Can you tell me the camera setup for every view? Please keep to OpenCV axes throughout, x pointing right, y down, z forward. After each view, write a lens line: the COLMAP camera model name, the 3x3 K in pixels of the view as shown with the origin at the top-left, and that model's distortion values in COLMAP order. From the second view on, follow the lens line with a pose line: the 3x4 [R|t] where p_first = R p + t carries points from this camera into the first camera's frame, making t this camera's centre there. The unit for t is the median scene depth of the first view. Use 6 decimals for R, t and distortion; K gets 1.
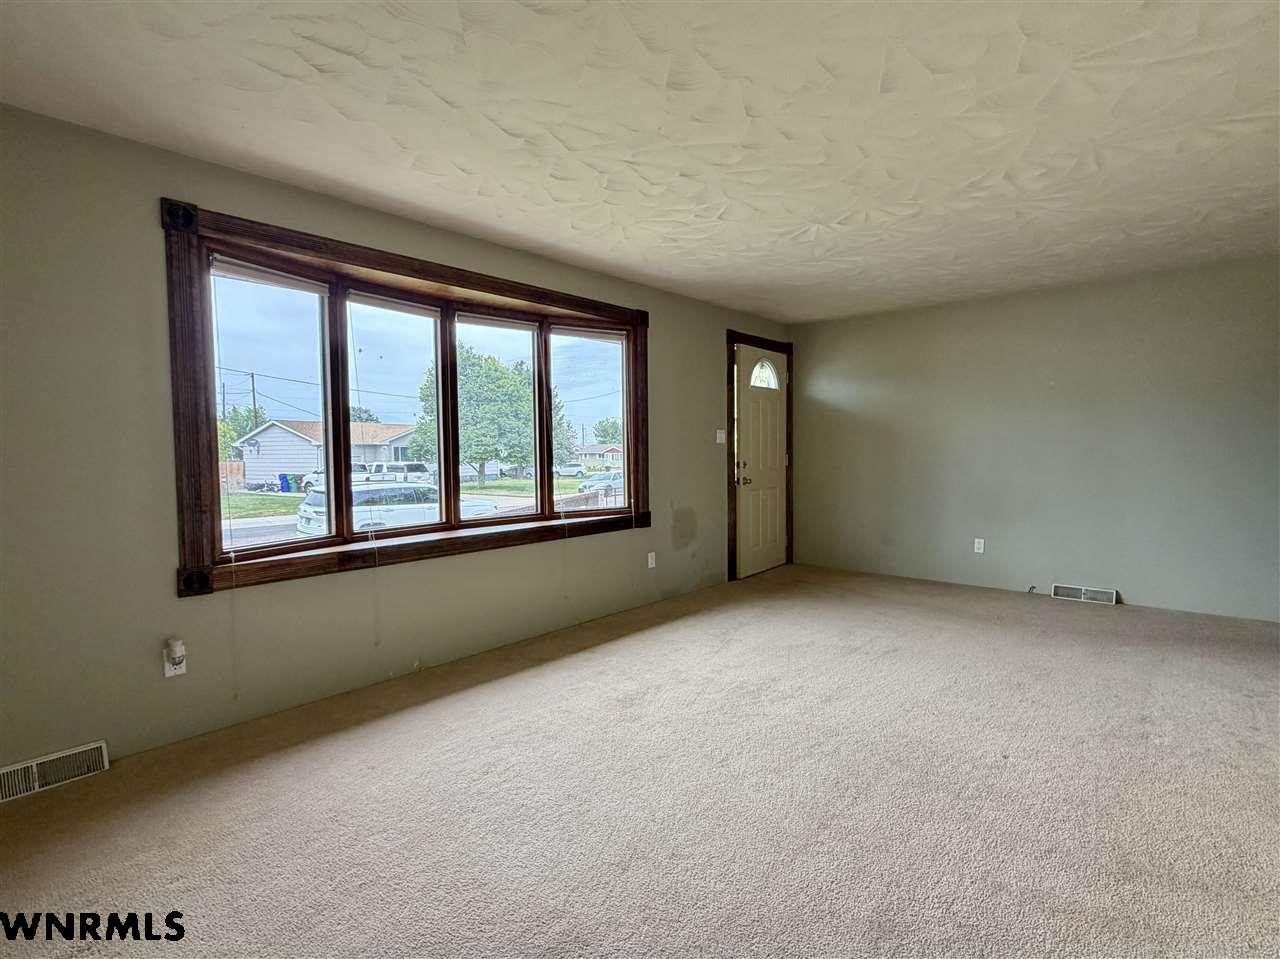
lens RADIAL K [[641.0, 0, 642.0], [0, 641.0, 487.0], [0, 0, 1]] dist [0.003260, 0.000744]
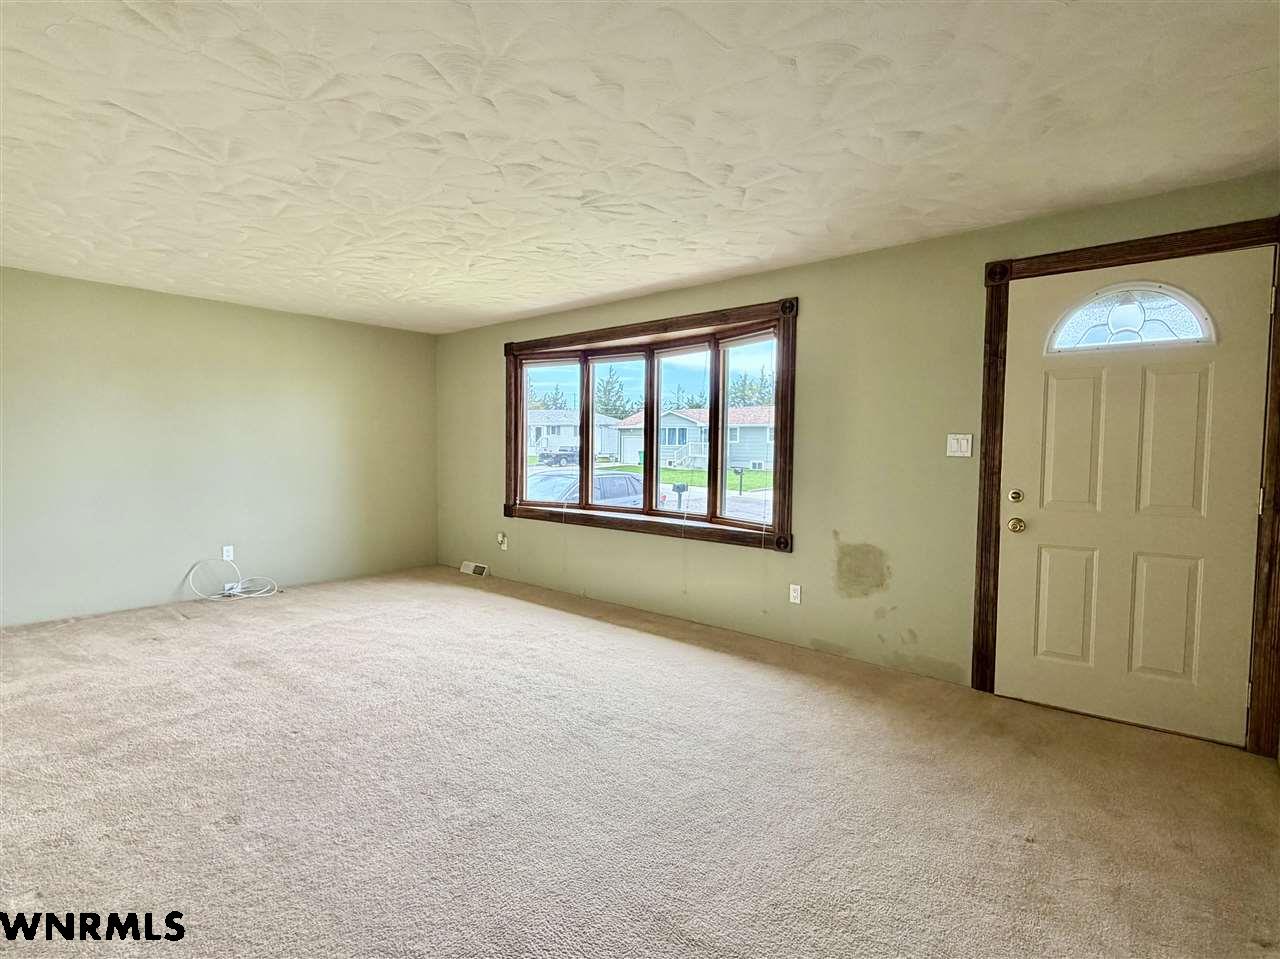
lens RADIAL K [[641.0, 0, 641.3], [0, 641.0, 477.0], [0, 0, 1]] dist [0.003260, 0.000744]
pose [[0.009471, 0.052616, -0.998570, 0.911010], [-0.074131, 0.995904, 0.051772, -0.070741], [0.997204, 0.073535, 0.013332, 0.850173]]
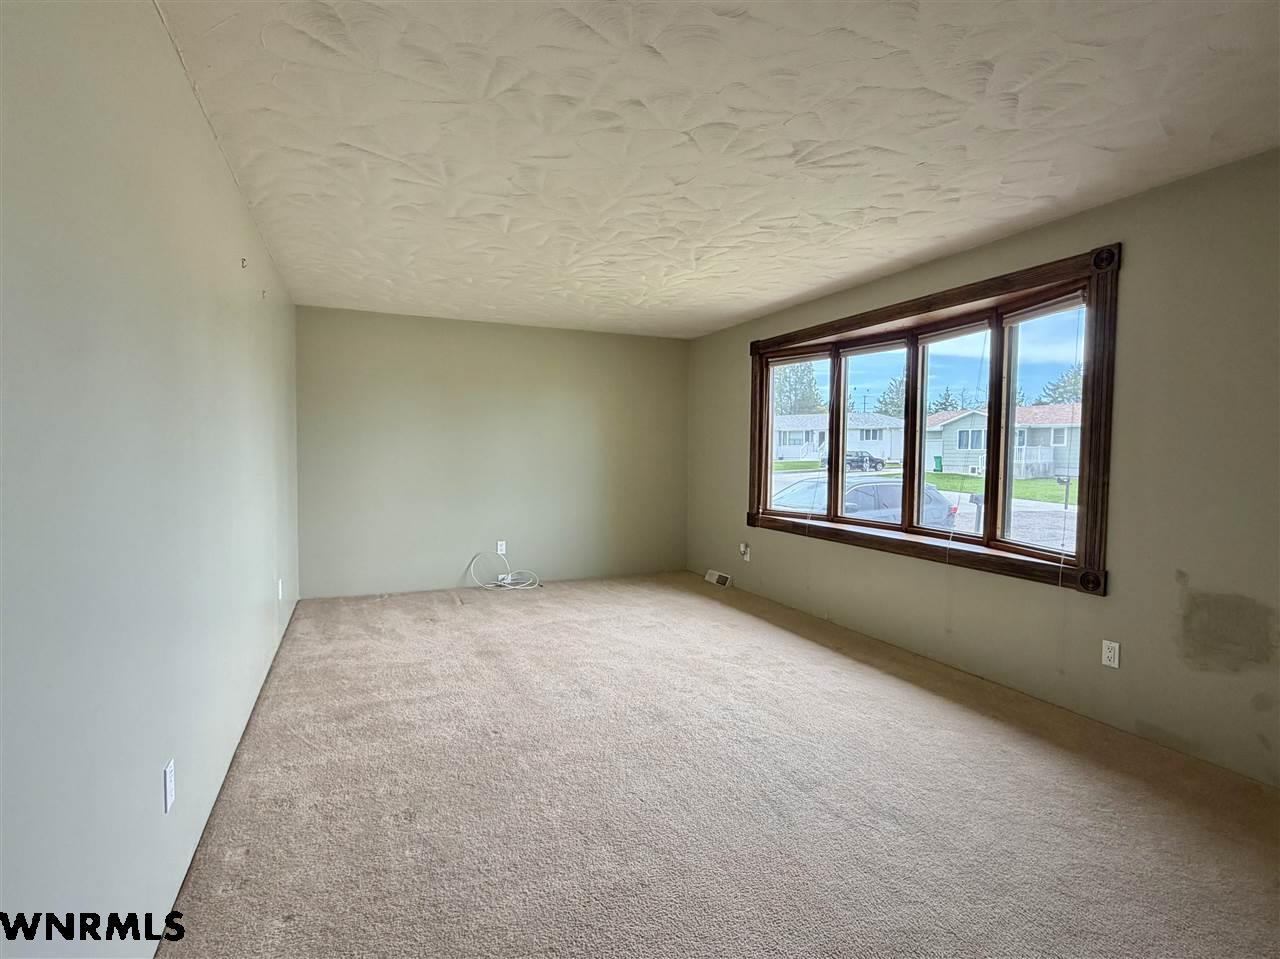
lens RADIAL K [[641.0, 0, 641.1], [0, 641.0, 478.9], [0, 0, 1]] dist [0.003260, 0.000744]
pose [[-0.415347, 0.044221, -0.908588, 0.805523], [-0.062300, 0.995090, 0.076911, -0.073782], [0.907527, 0.088550, -0.410552, 0.909494]]
